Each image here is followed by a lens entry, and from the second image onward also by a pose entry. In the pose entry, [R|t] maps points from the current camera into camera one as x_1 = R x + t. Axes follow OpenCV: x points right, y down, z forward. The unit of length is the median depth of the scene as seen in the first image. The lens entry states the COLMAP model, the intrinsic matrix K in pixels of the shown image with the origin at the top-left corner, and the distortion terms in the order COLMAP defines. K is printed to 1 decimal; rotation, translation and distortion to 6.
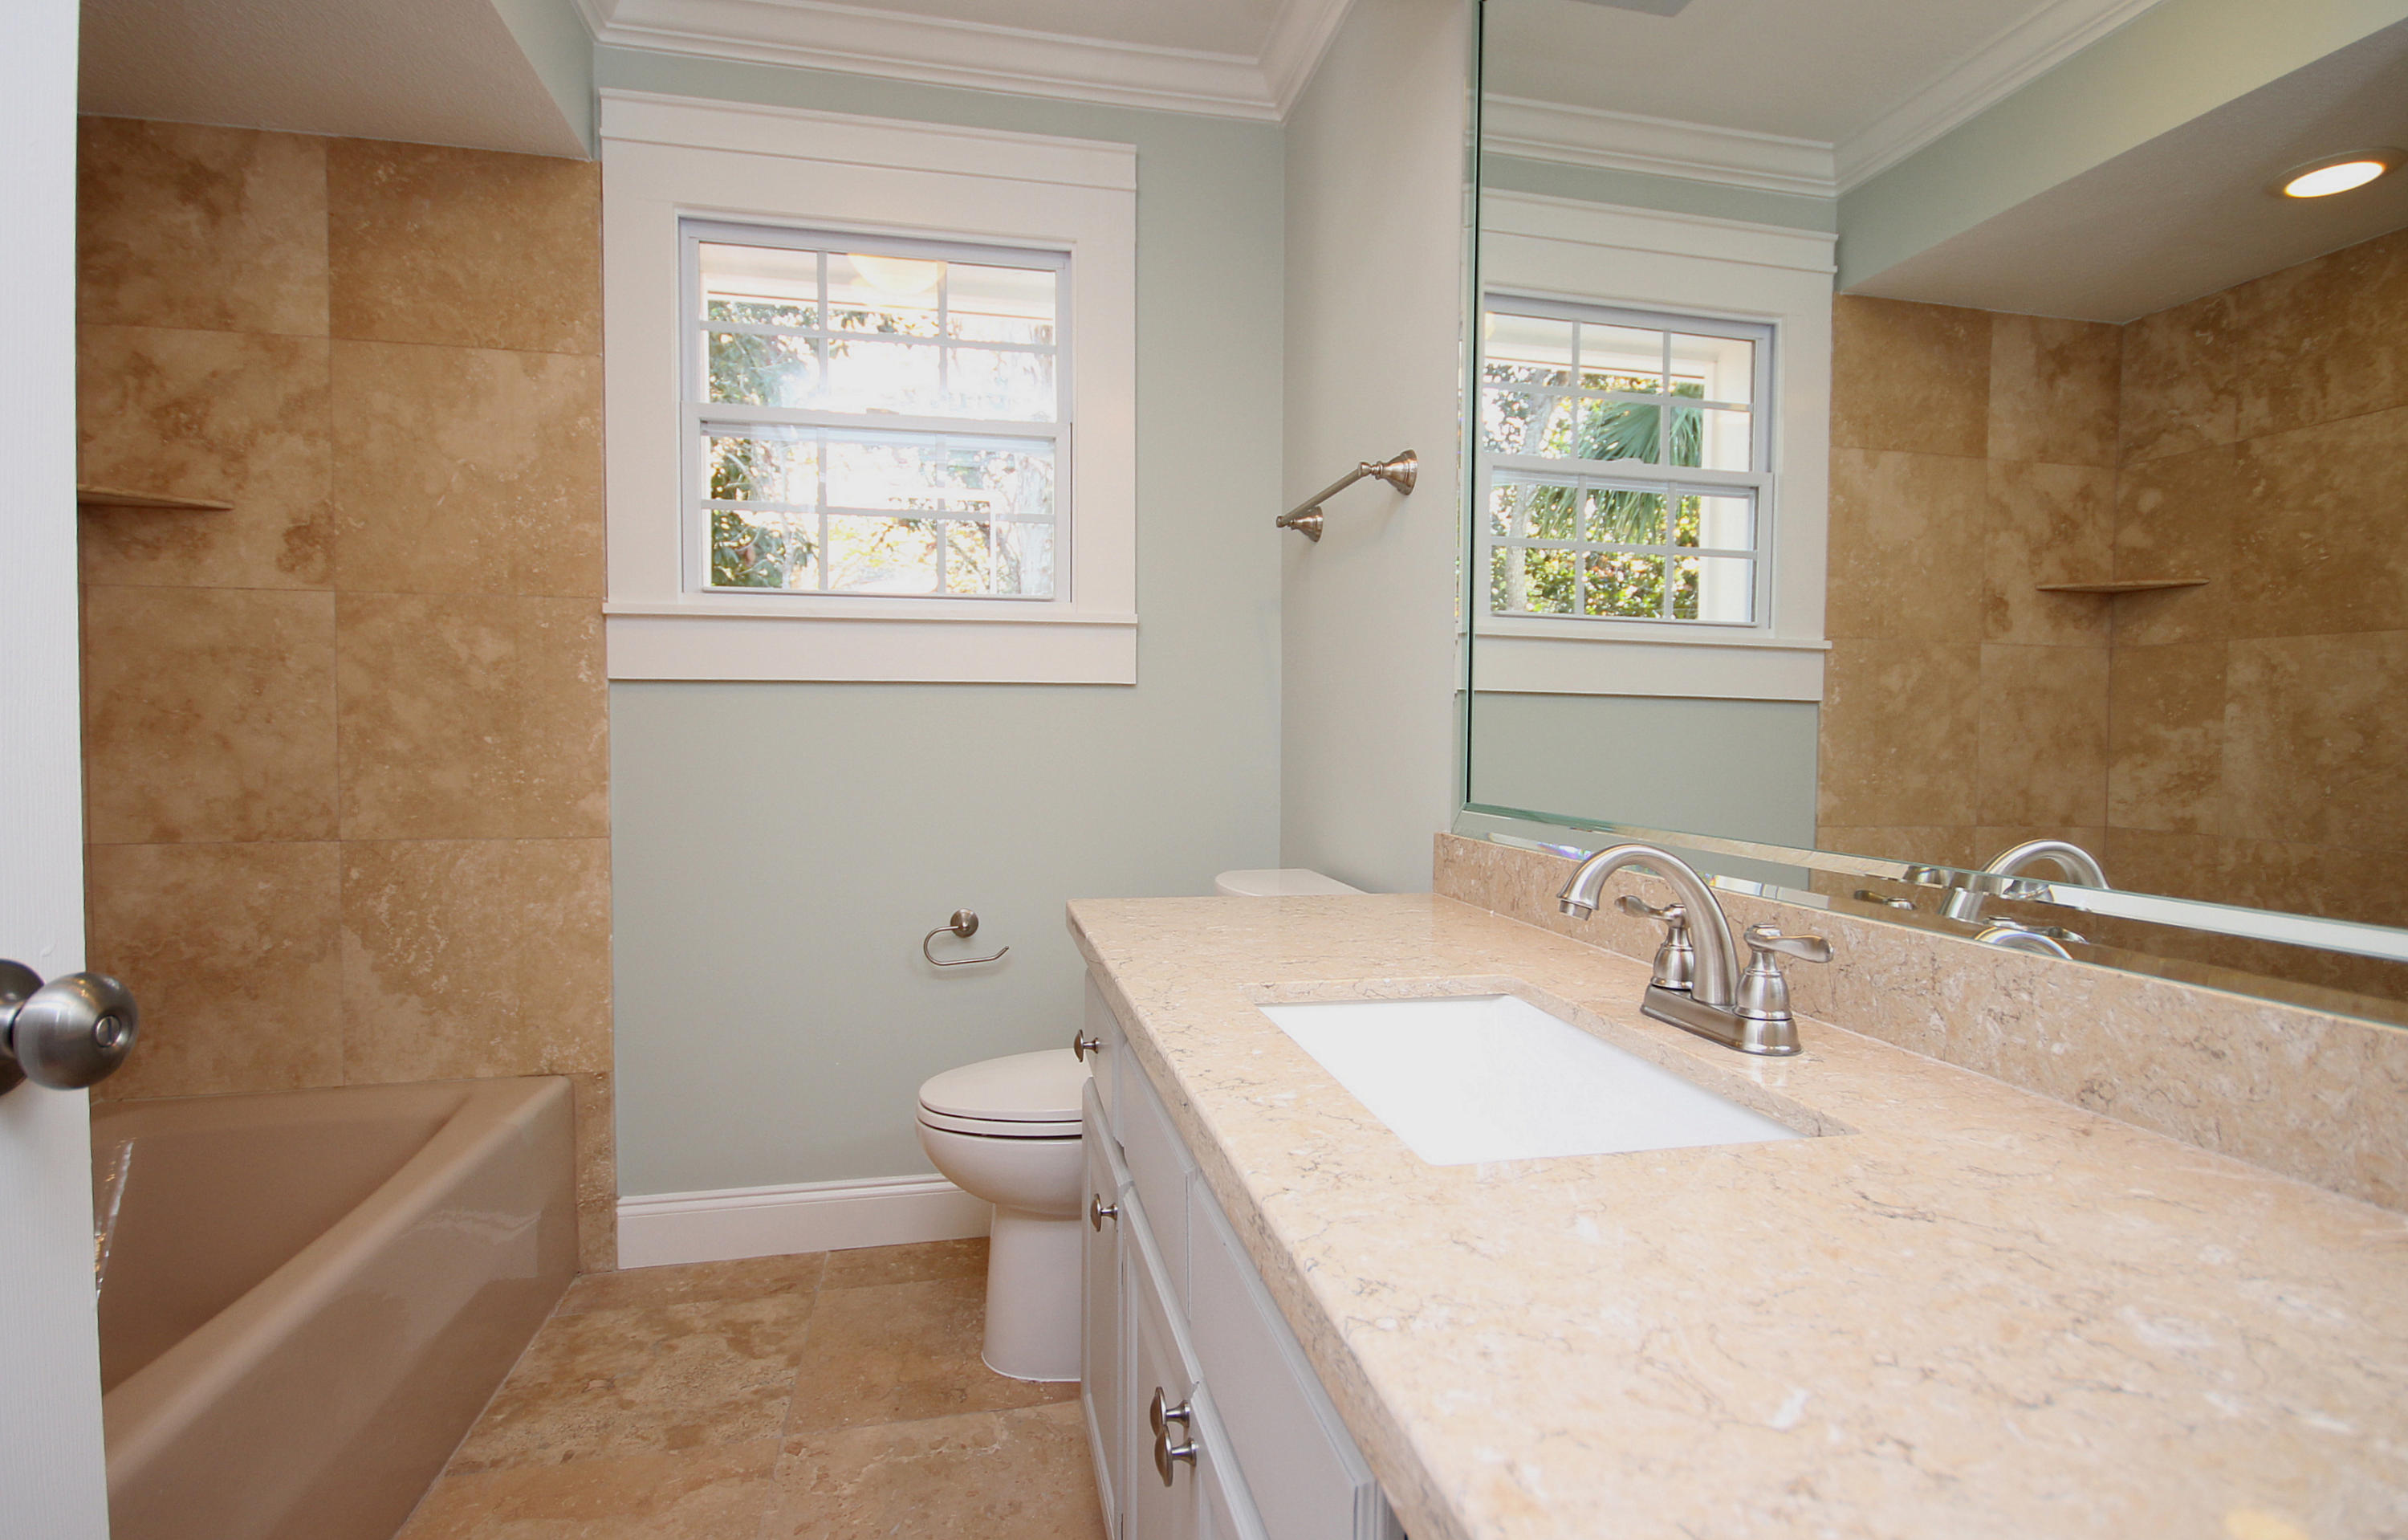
lens RADIAL K [[1157.1, 0, 1210.6], [0, 1157.1, 778.9], [0, 0, 1]] dist [0.019196, -0.017133]
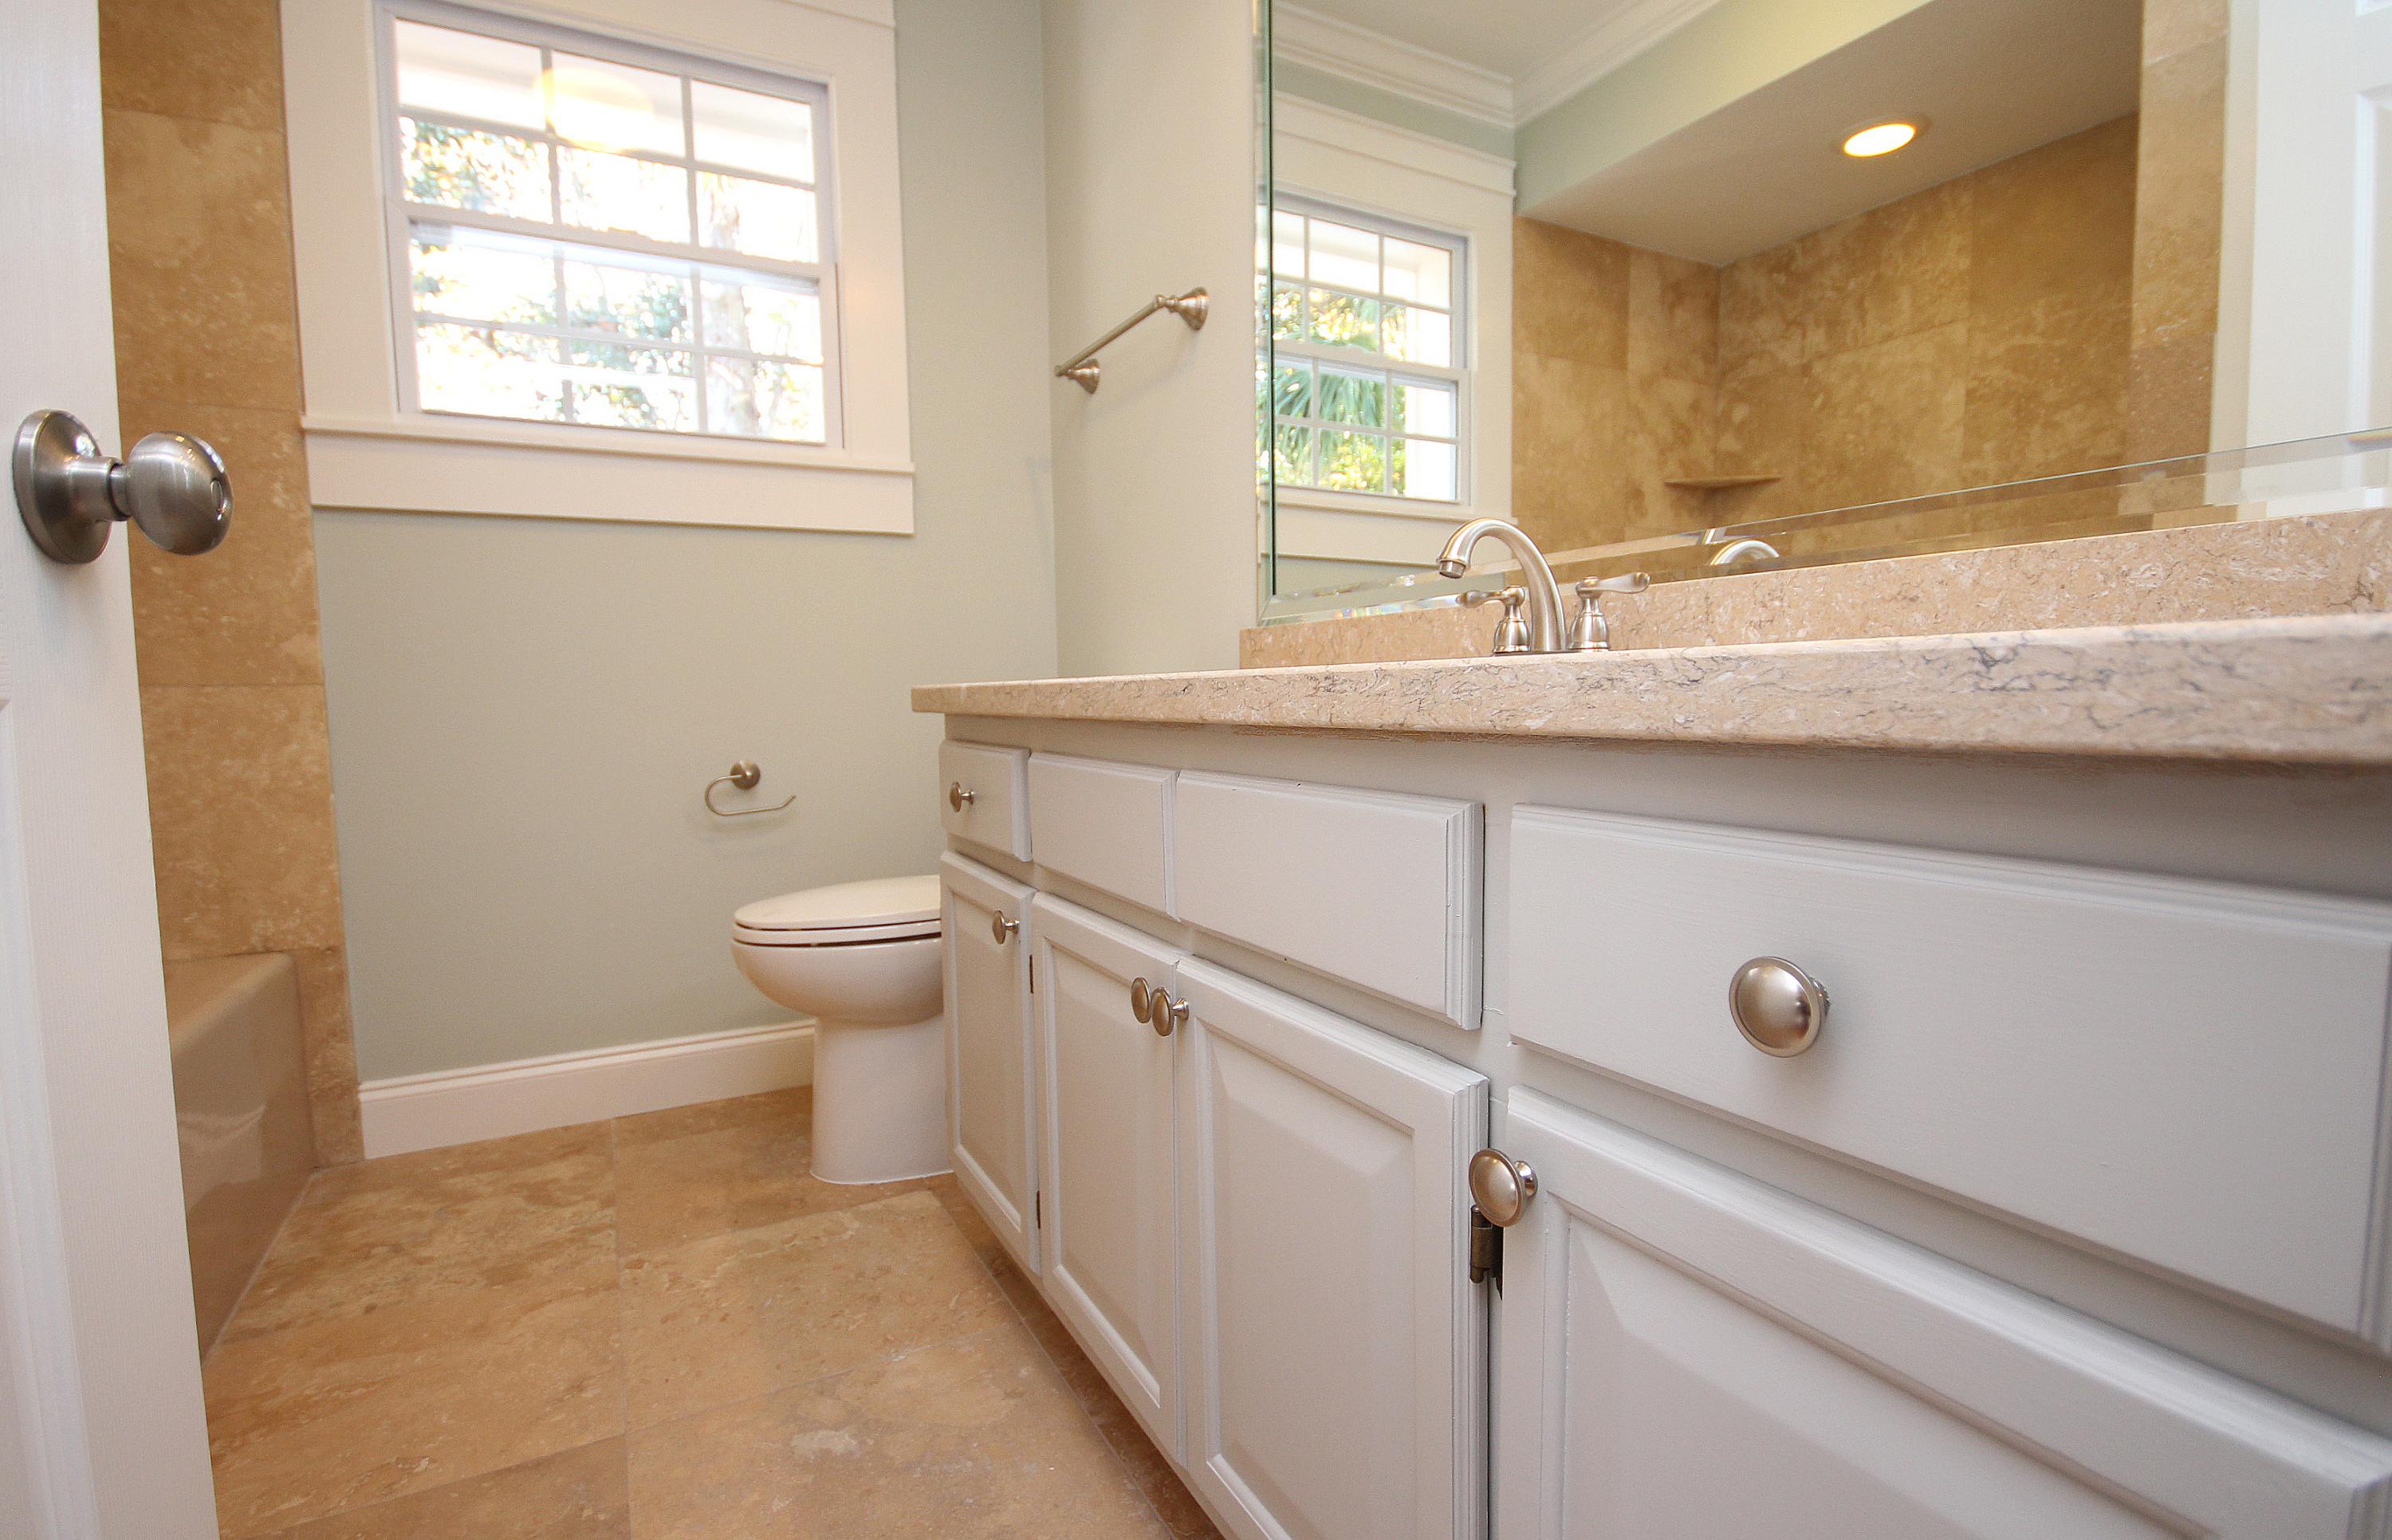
lens RADIAL K [[1144.6, 0, 1206.3], [0, 1144.6, 796.4], [0, 0, 1]] dist [0.019506, -0.017049]
pose [[0.961072, -0.041955, 0.273094, -0.110483], [0.030255, 0.998441, 0.046915, 0.115105], [-0.274636, -0.036826, 0.960843, -0.040179]]
